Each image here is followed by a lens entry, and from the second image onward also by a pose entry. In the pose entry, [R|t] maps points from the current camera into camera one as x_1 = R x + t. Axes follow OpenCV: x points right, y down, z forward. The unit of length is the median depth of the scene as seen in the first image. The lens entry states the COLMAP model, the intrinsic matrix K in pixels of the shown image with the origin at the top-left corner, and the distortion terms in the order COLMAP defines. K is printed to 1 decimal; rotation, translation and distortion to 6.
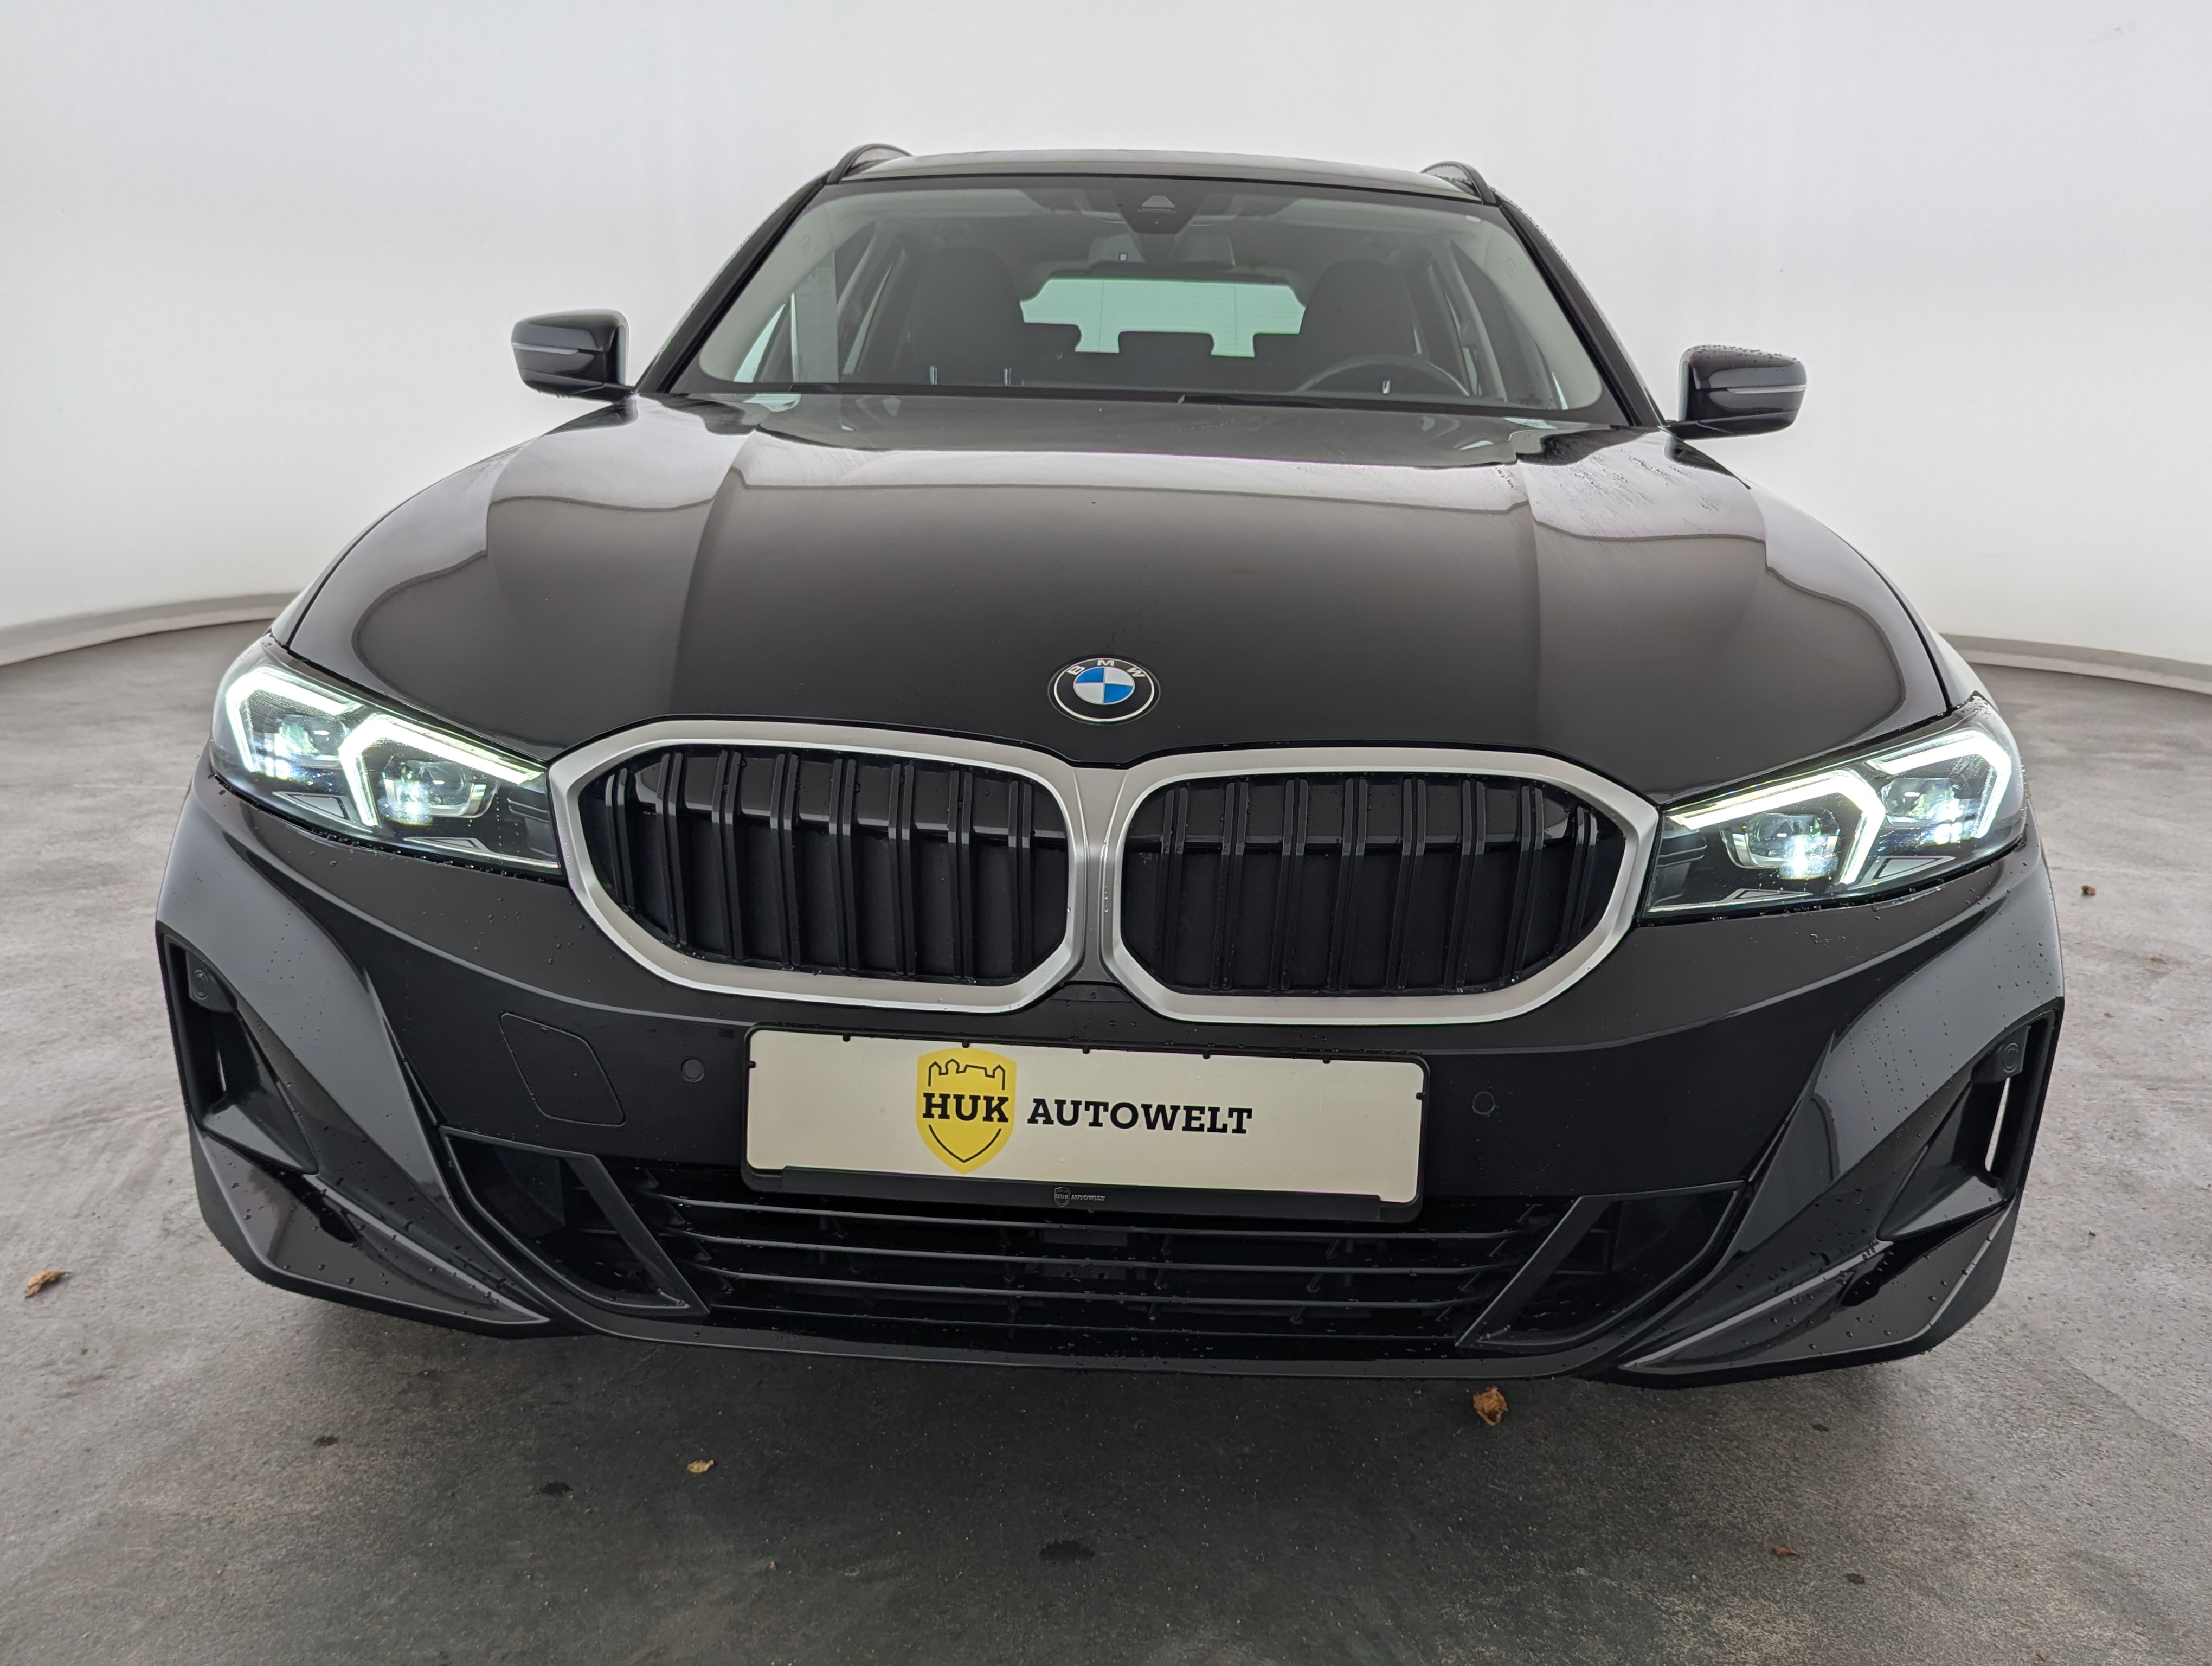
lens RADIAL K [[2012.8, 0, 1087.0], [0, 2012.8, 821.9], [0, 0, 1]] dist [0.028518, 0.000000]
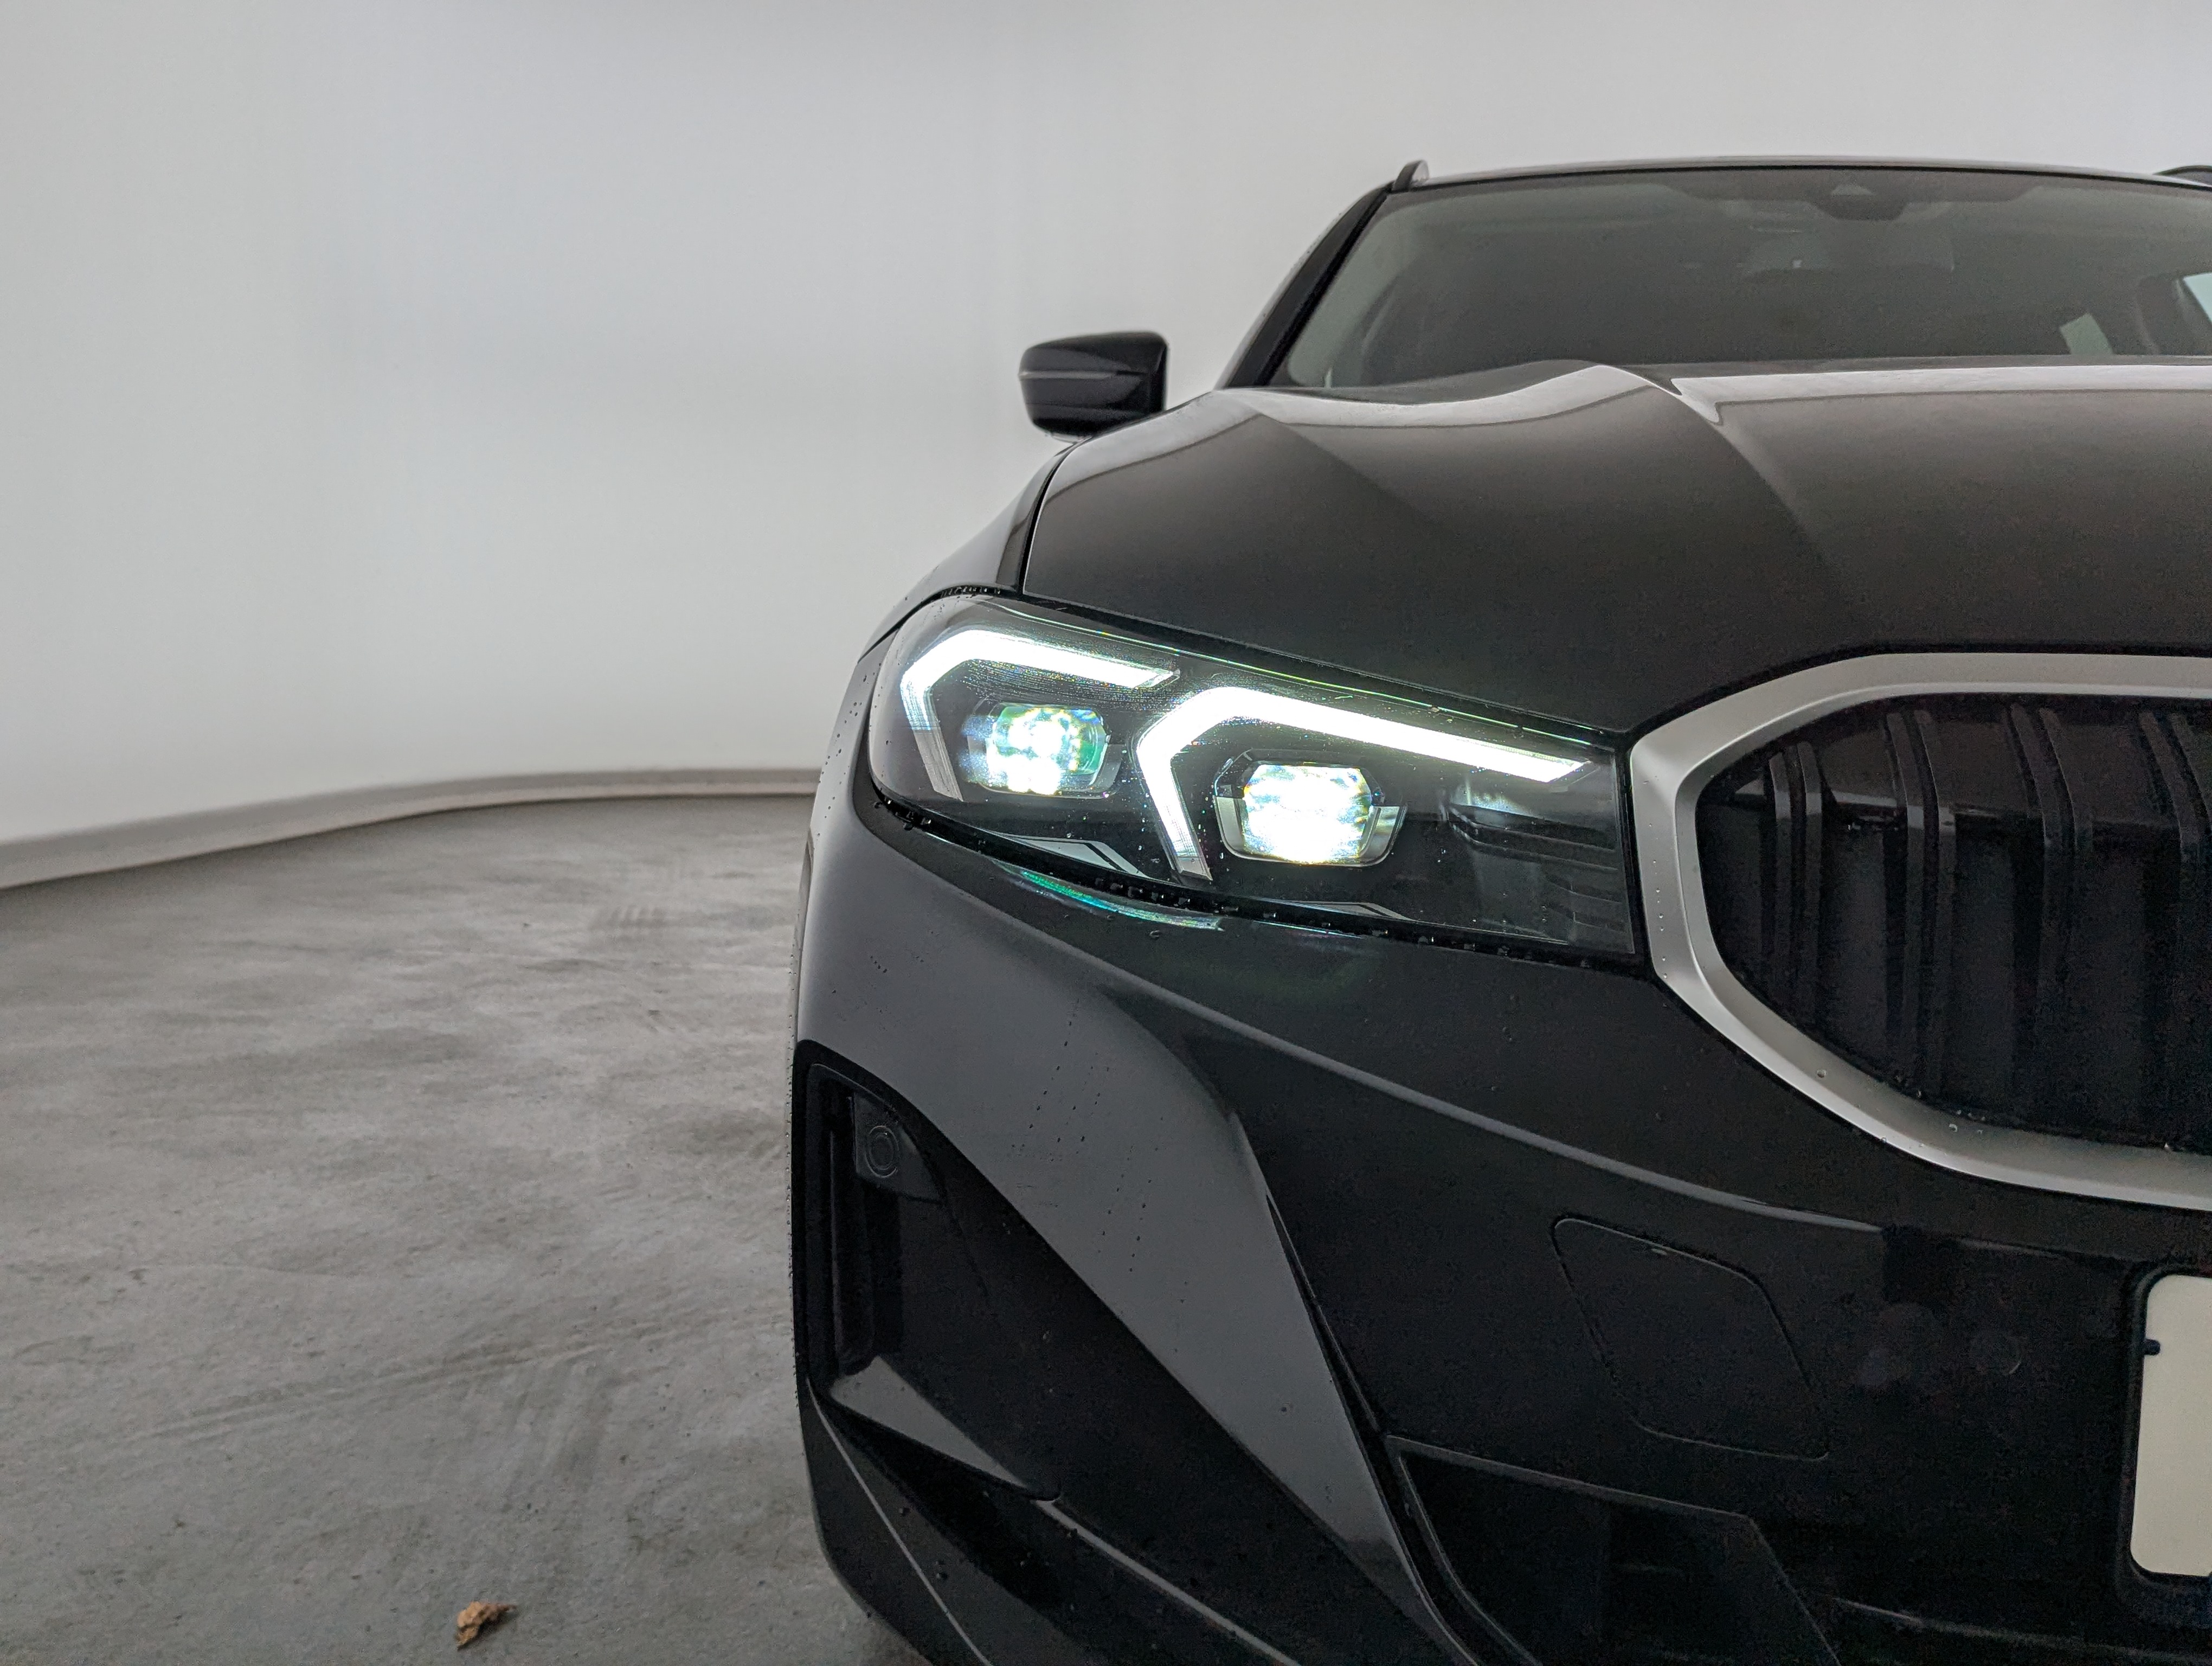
lens RADIAL K [[2012.8, 0, 1088.8], [0, 2012.8, 827.8], [0, 0, 1]] dist [0.028518, 0.000000]
pose [[0.995571, 0.013232, -0.093075, -0.323482], [-0.023680, 0.993419, -0.112060, 0.051102], [0.090980, 0.113768, 0.989333, 0.424305]]
